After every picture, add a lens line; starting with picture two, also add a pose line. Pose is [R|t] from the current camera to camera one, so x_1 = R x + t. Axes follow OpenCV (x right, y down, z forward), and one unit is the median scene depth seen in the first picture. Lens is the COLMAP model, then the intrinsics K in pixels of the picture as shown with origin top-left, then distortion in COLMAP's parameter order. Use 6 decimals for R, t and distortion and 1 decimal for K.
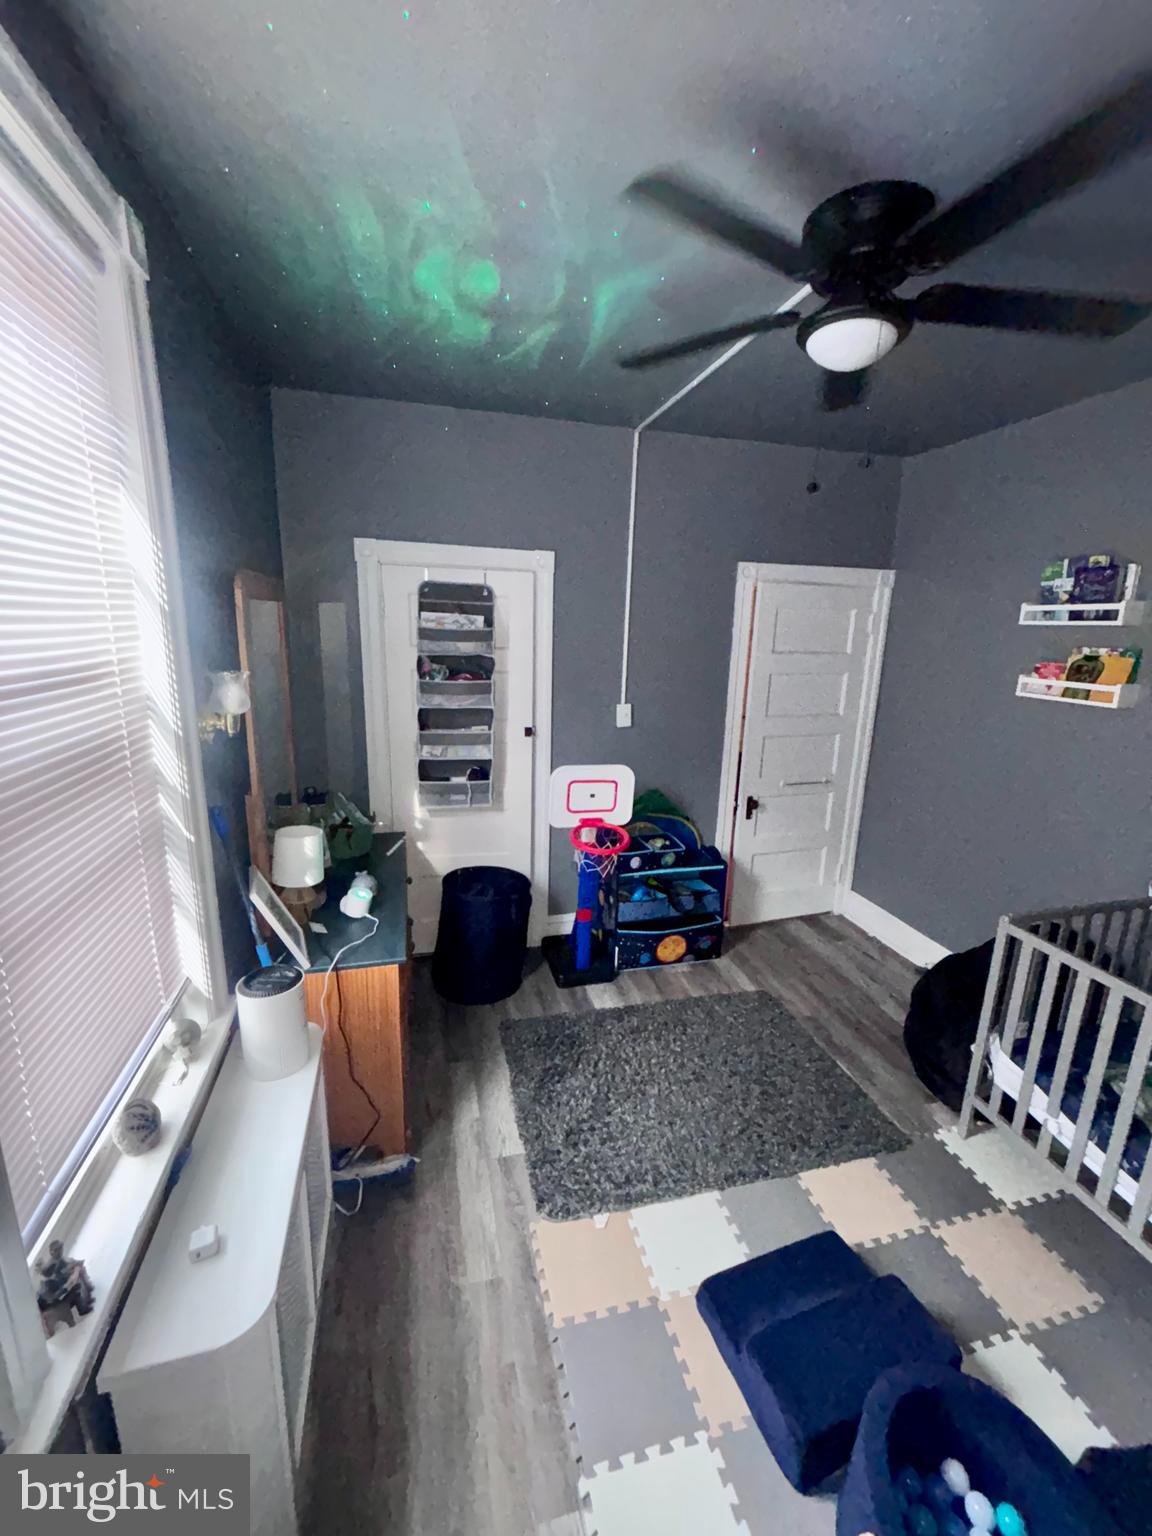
lens RADIAL K [[625.1, 0, 585.3], [0, 625.1, 769.6], [0, 0, 1]] dist [0.007329, -0.000495]
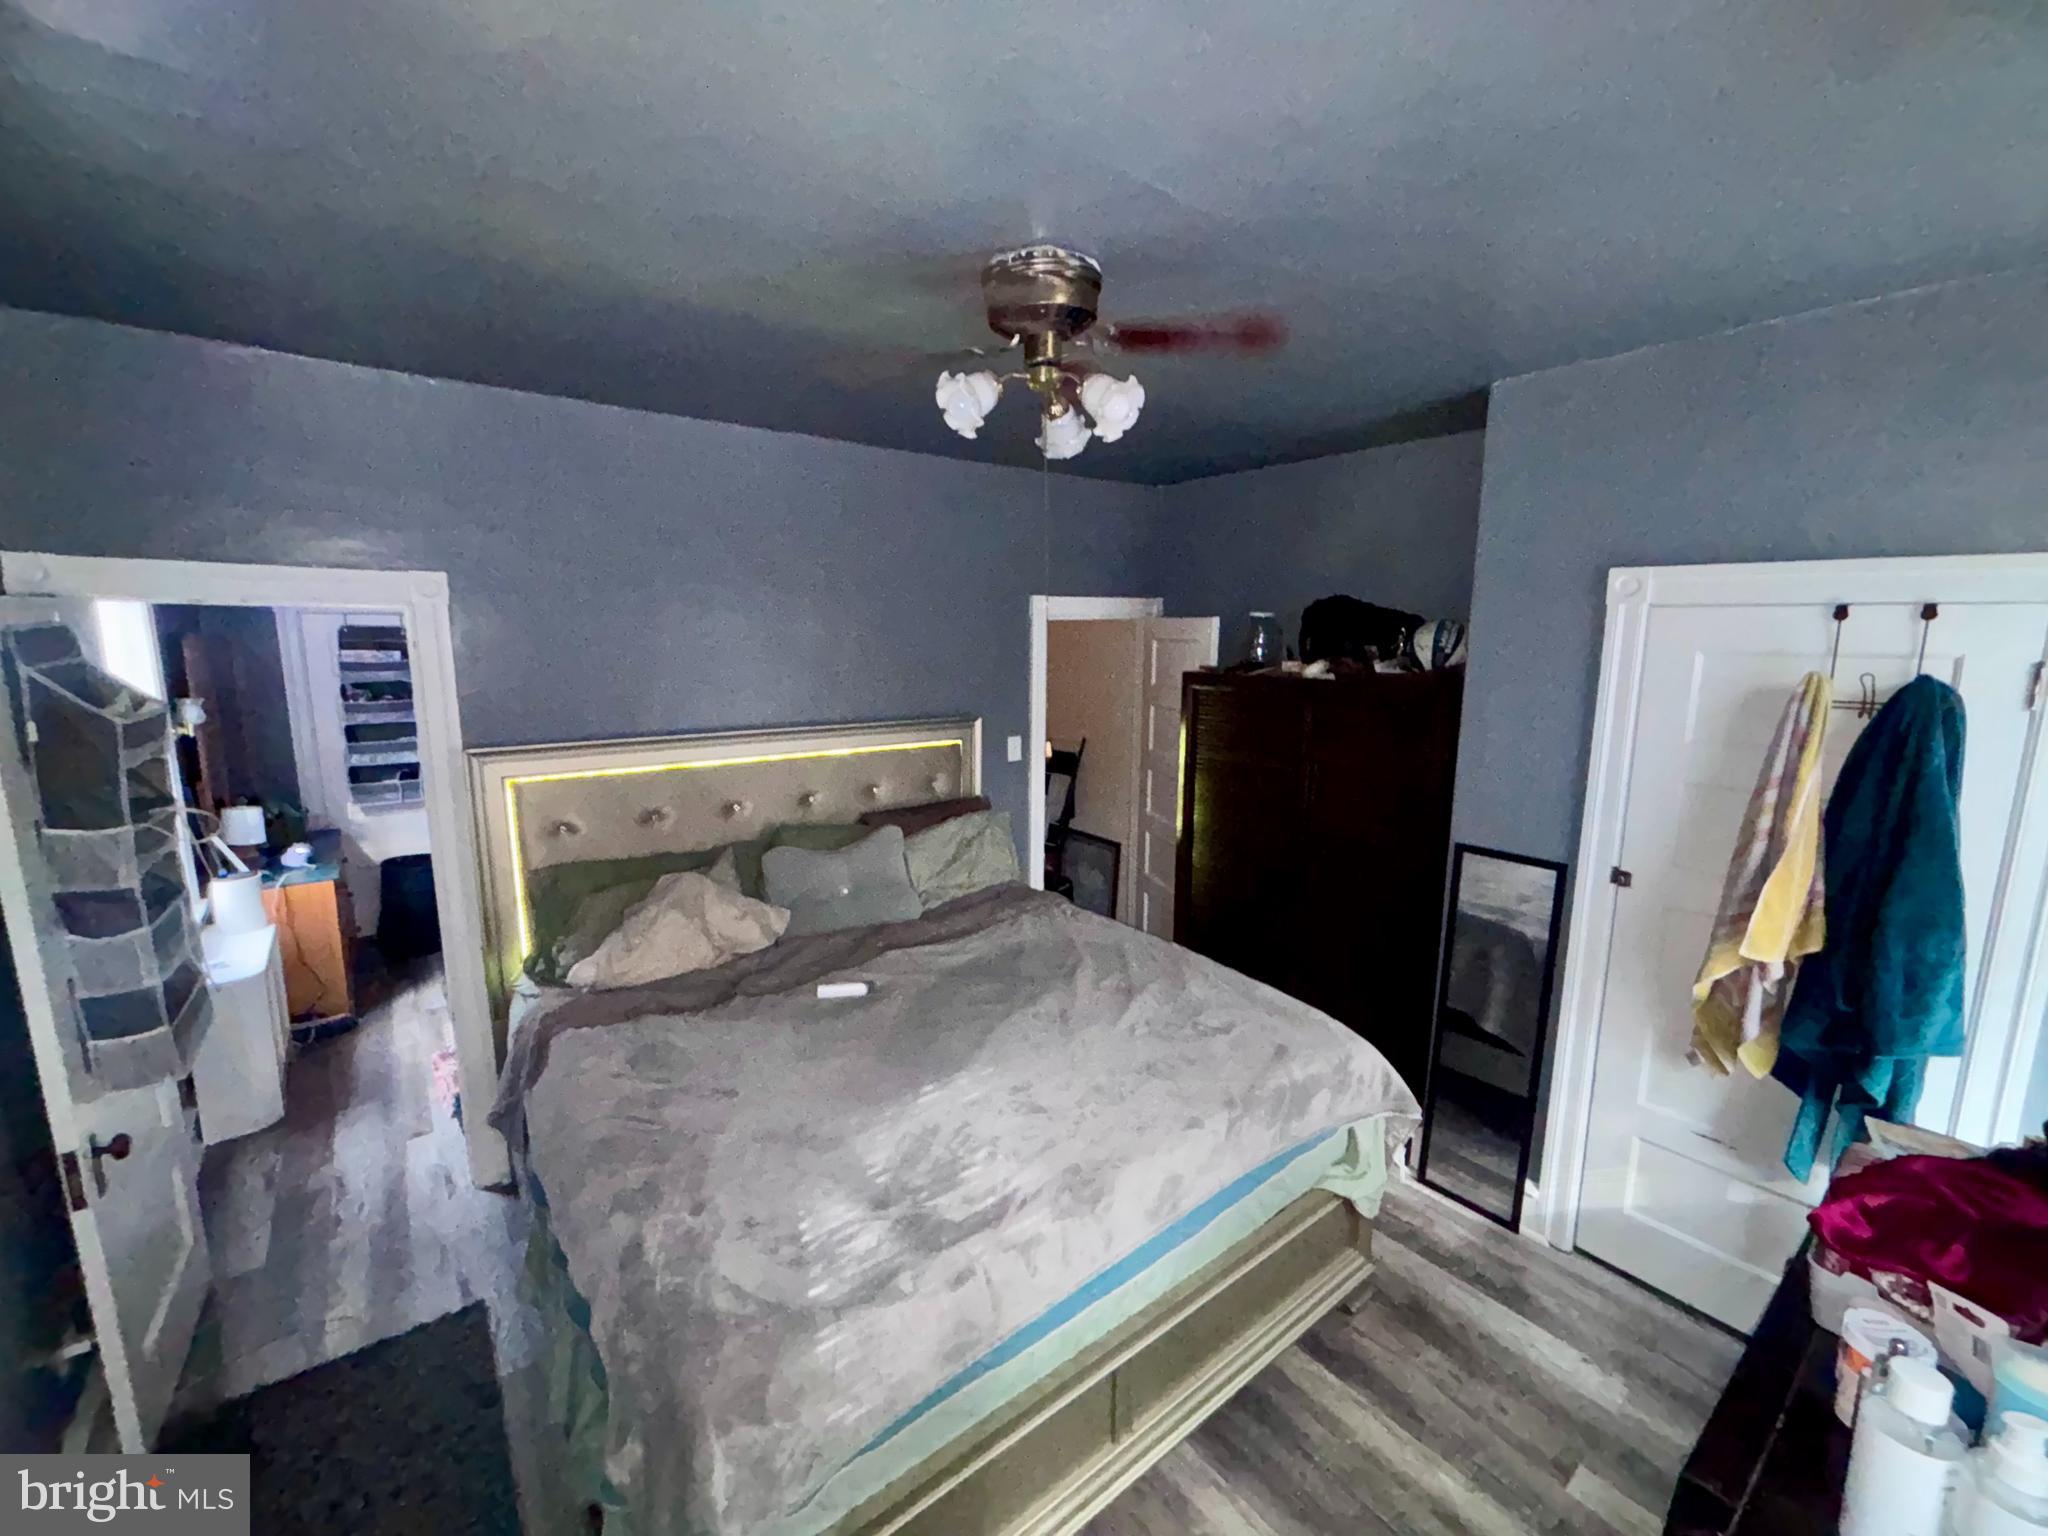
lens RADIAL K [[833.4, 0, 1021.4], [0, 833.4, 762.5], [0, 0, 1]] dist [0.007329, -0.000495]
pose [[0.920543, -0.085153, 0.381247, 0.343797], [0.109847, 0.992999, -0.043441, 0.203259], [-0.374878, 0.081868, 0.923452, -1.078003]]
